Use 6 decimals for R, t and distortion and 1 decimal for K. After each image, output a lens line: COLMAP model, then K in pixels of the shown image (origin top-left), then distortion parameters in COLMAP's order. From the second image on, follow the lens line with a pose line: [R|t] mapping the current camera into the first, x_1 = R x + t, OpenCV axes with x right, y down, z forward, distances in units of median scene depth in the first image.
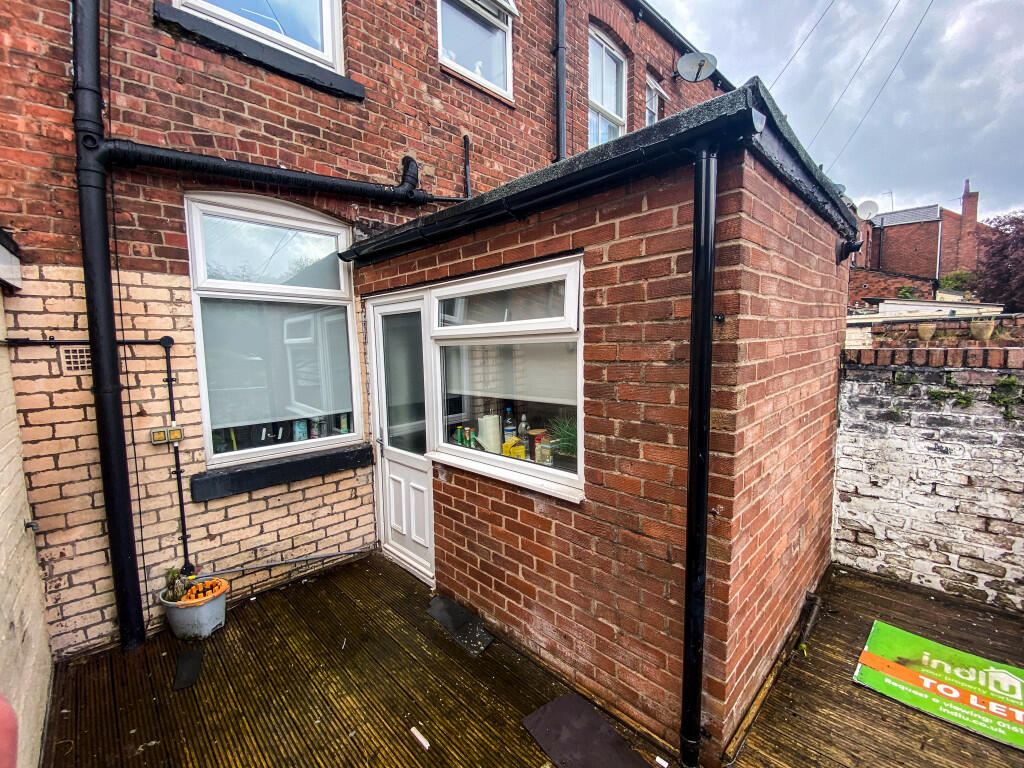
lens RADIAL K [[417.3, 0, 511.3], [0, 417.3, 381.7], [0, 0, 1]] dist [-0.016824, -0.003039]
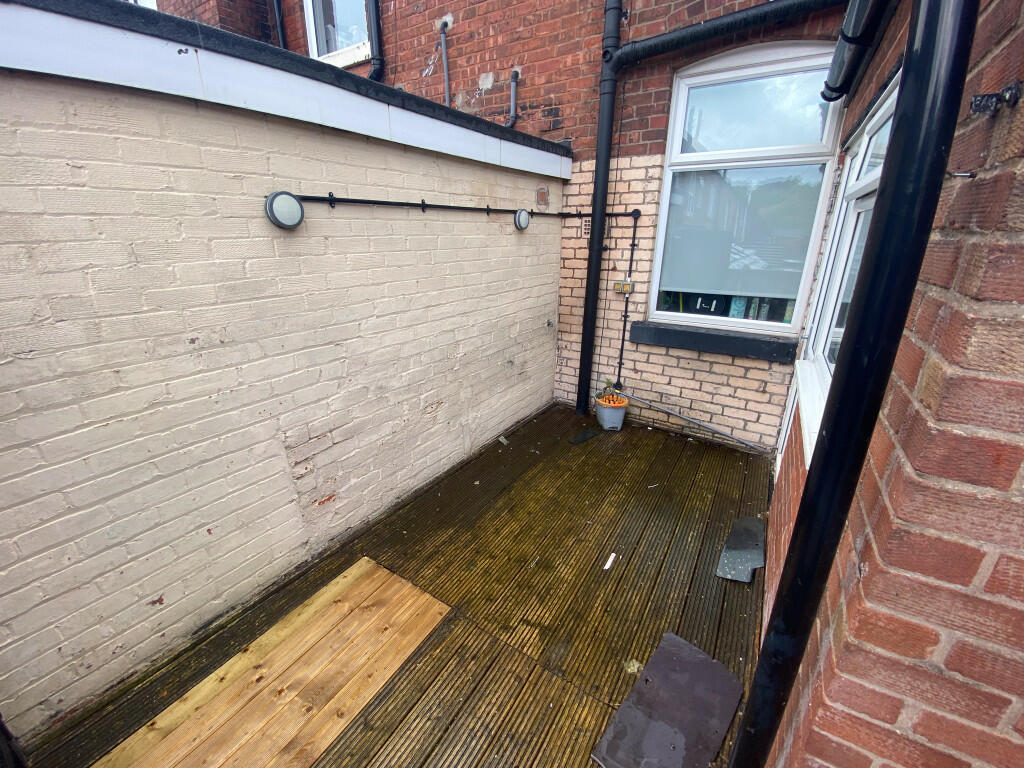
lens RADIAL K [[417.3, 0, 511.4], [0, 417.3, 390.2], [0, 0, 1]] dist [-0.016824, -0.003039]
pose [[0.220732, 0.365365, -0.904315, 0.449710], [-0.081668, 0.930852, 0.356153, -0.013830], [0.971909, -0.004761, 0.235307, 0.300495]]
